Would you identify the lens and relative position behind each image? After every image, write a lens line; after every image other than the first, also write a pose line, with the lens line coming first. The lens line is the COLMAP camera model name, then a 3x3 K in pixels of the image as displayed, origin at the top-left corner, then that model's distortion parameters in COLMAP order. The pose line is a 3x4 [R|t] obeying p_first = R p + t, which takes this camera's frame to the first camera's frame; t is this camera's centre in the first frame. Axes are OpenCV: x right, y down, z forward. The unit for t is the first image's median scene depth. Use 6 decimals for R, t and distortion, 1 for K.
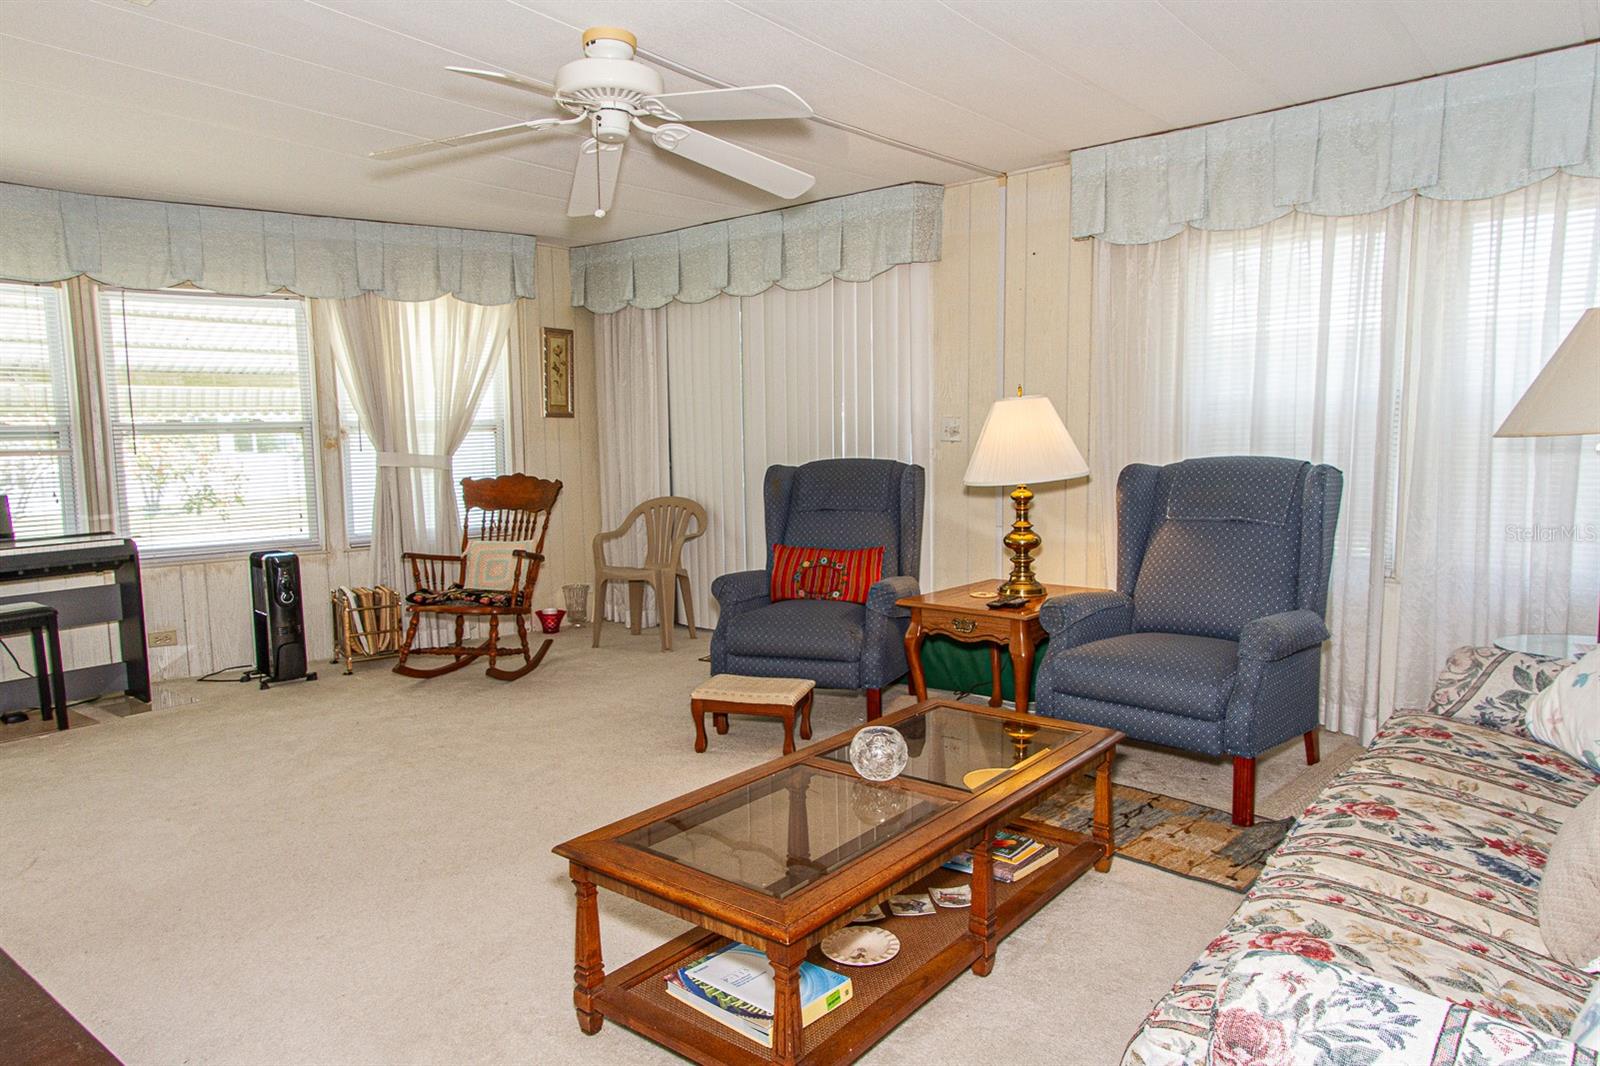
lens RADIAL K [[1015.7, 0, 793.9], [0, 1015.7, 534.7], [0, 0, 1]] dist [0.032992, -0.003691]
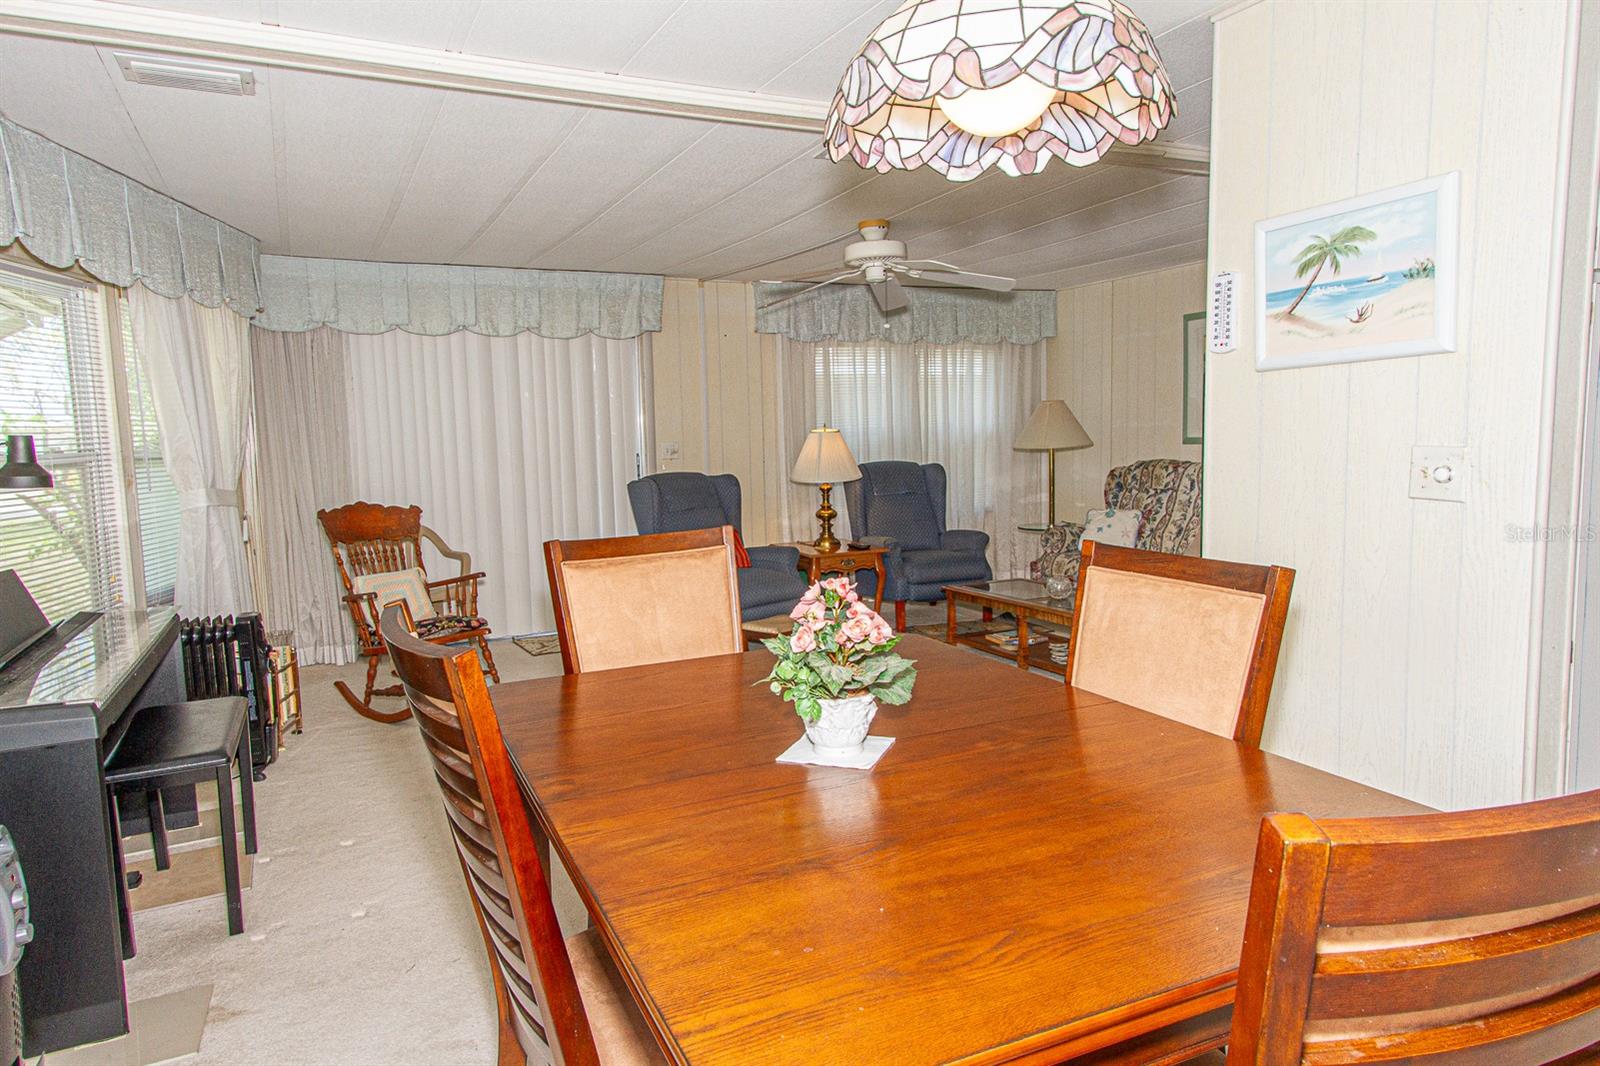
lens RADIAL K [[1015.7, 0, 800.5], [0, 1015.7, 526.4], [0, 0, 1]] dist [0.032992, -0.003691]
pose [[0.422794, -0.078019, 0.902861, -1.301946], [0.107783, 0.993545, 0.035382, -0.037930], [-0.899793, 0.082354, 0.428474, 0.308297]]
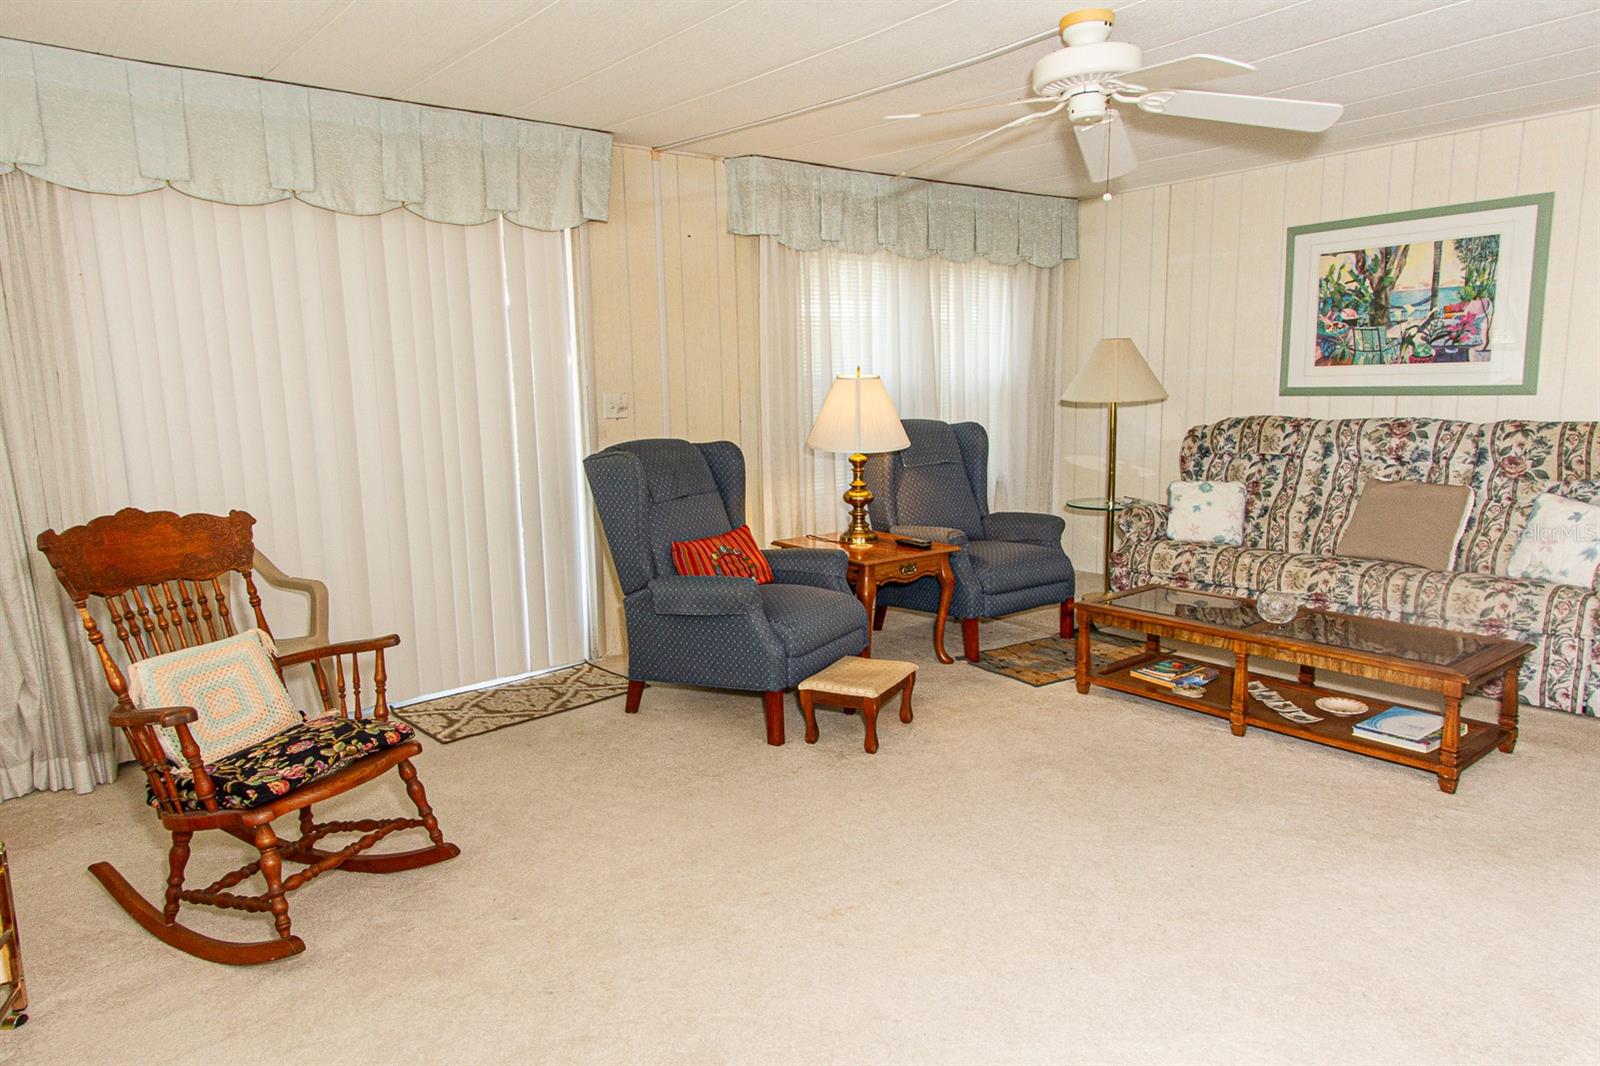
lens RADIAL K [[1015.7, 0, 801.0], [0, 1015.7, 526.0], [0, 0, 1]] dist [0.032992, -0.003691]
pose [[0.208507, -0.130674, 0.969252, -0.924119], [0.113394, 0.987580, 0.108752, -0.095383], [-0.971425, 0.087232, 0.220735, 0.792238]]
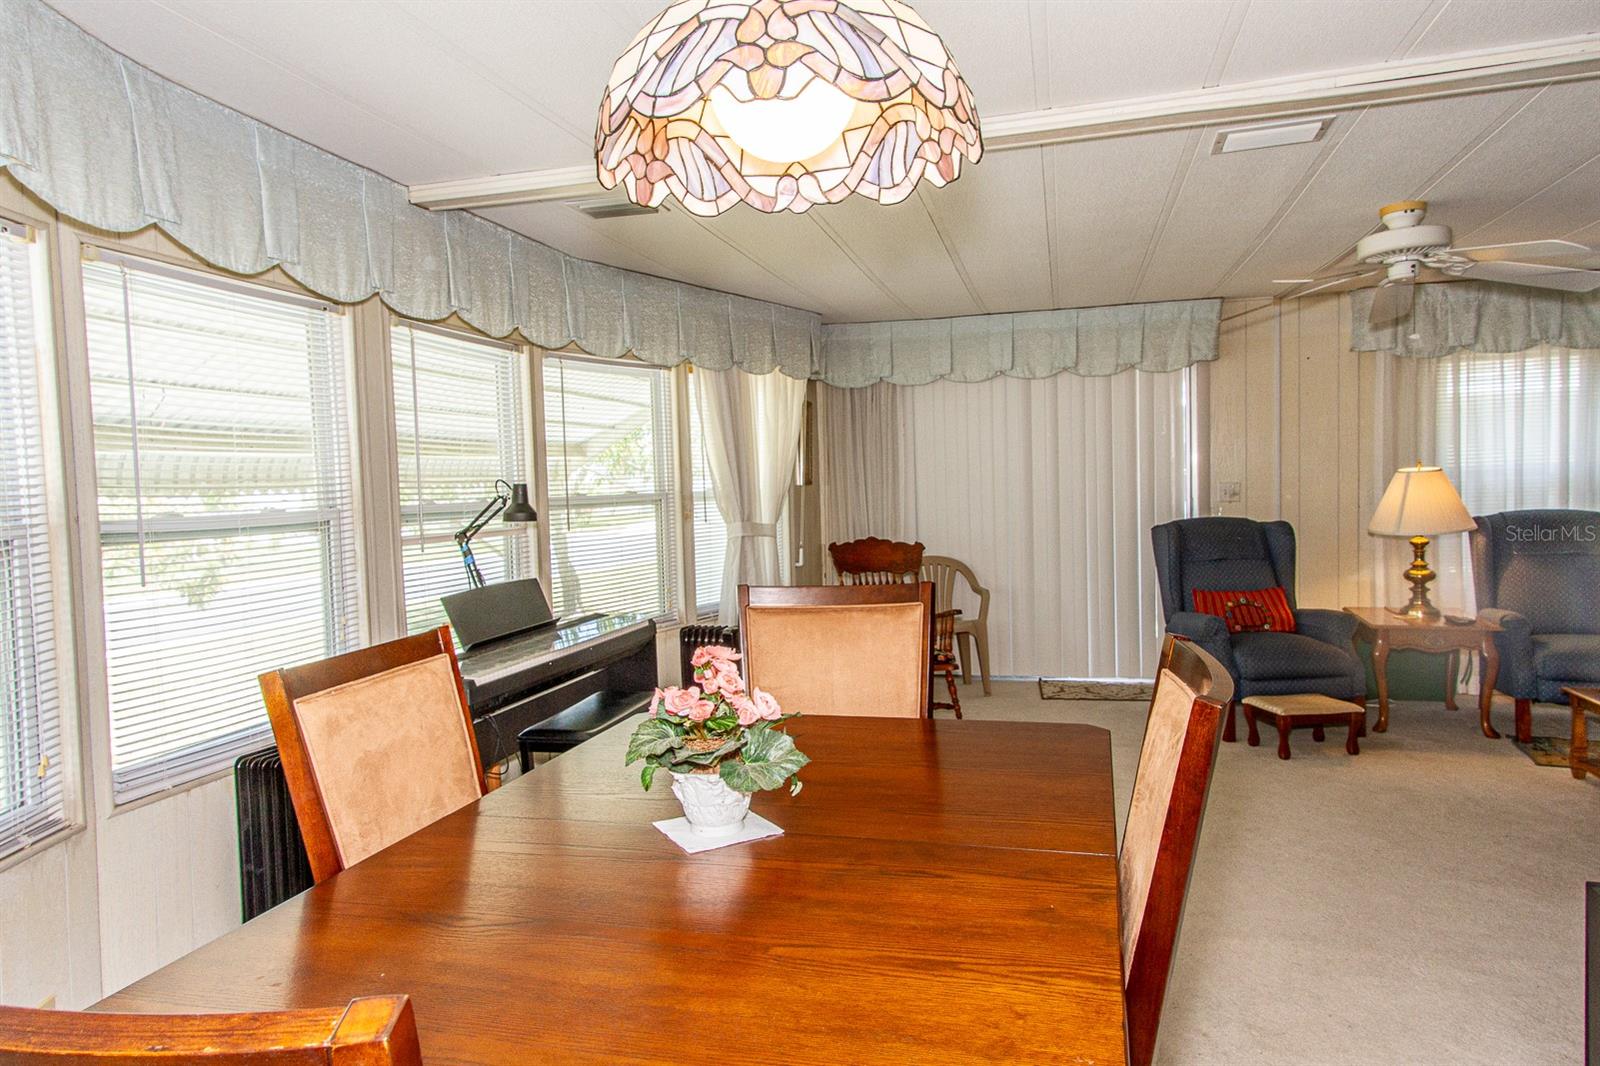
lens RADIAL K [[1015.7, 0, 799.3], [0, 1015.7, 523.0], [0, 0, 1]] dist [0.032992, -0.003691]
pose [[0.913922, -0.021926, 0.405298, -1.043562], [0.050449, 0.996933, -0.059828, -0.022411], [-0.402744, 0.075125, 0.912225, 0.090935]]
